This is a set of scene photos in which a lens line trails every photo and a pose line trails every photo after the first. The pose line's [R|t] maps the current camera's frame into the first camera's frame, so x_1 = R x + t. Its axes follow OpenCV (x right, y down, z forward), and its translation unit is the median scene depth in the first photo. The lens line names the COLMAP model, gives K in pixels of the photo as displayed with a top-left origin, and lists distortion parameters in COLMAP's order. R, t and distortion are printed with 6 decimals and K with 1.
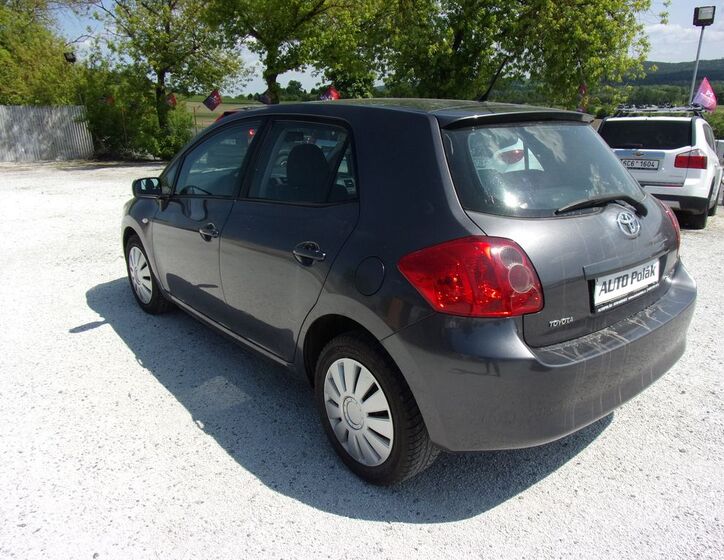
lens RADIAL K [[545.9, 0, 361.8], [0, 545.9, 281.8], [0, 0, 1]] dist [-0.031057, 0.012408]
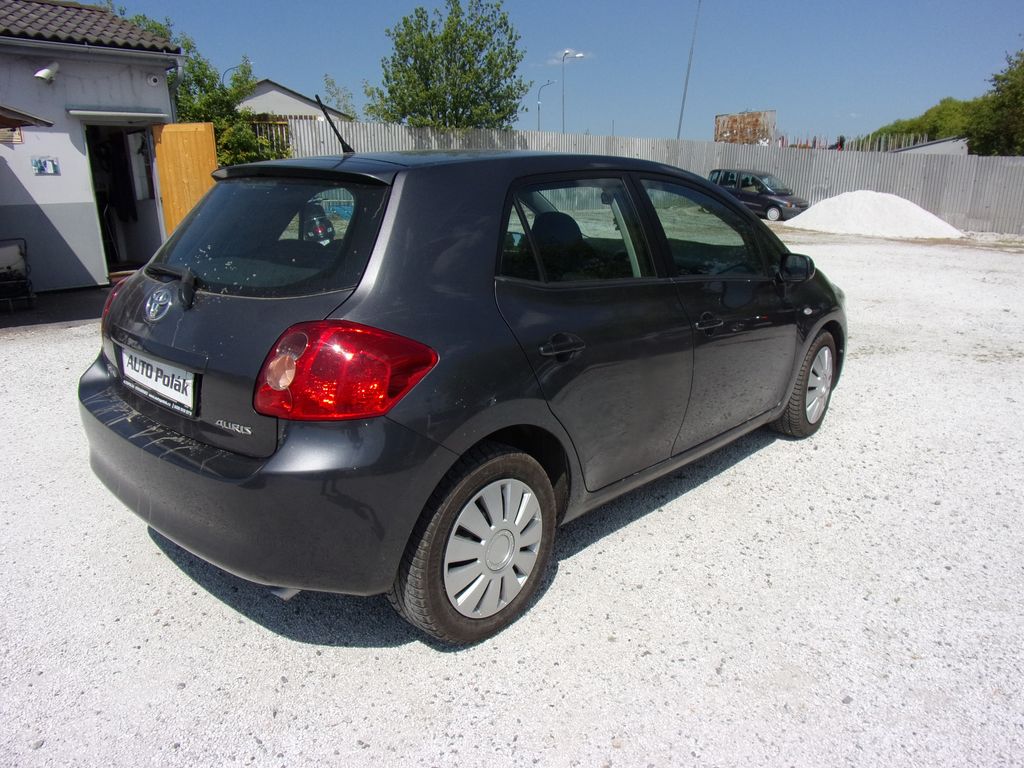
lens RADIAL K [[744.7, 0, 512.4], [0, 744.7, 381.4], [0, 0, 1]] dist [-0.047620, 0.033076]
pose [[0.151802, 0.276997, -0.948804, 0.168654], [-0.297280, 0.928277, 0.223442, -0.041121], [0.942645, 0.248142, 0.223260, 0.132478]]
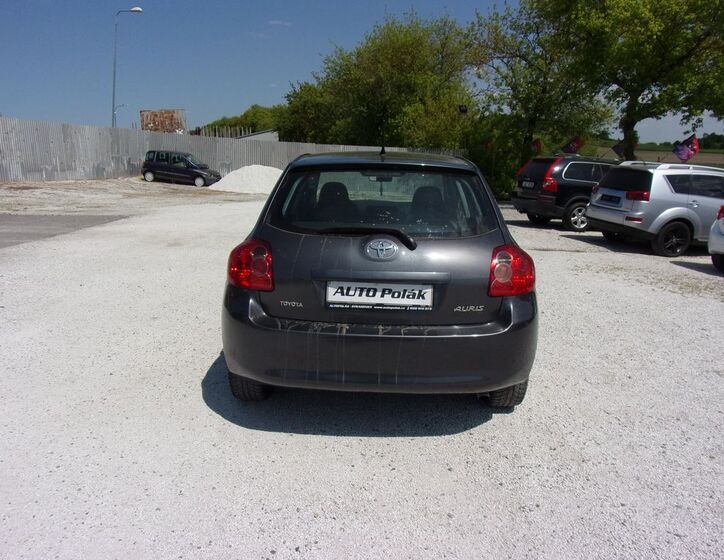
lens RADIAL K [[545.9, 0, 363.7], [0, 545.9, 276.5], [0, 0, 1]] dist [-0.031057, 0.012408]
pose [[0.756672, 0.163112, -0.633121, 0.132952], [-0.217280, 0.976075, -0.008214, -0.002474], [0.616633, 0.143780, 0.774010, -0.000402]]
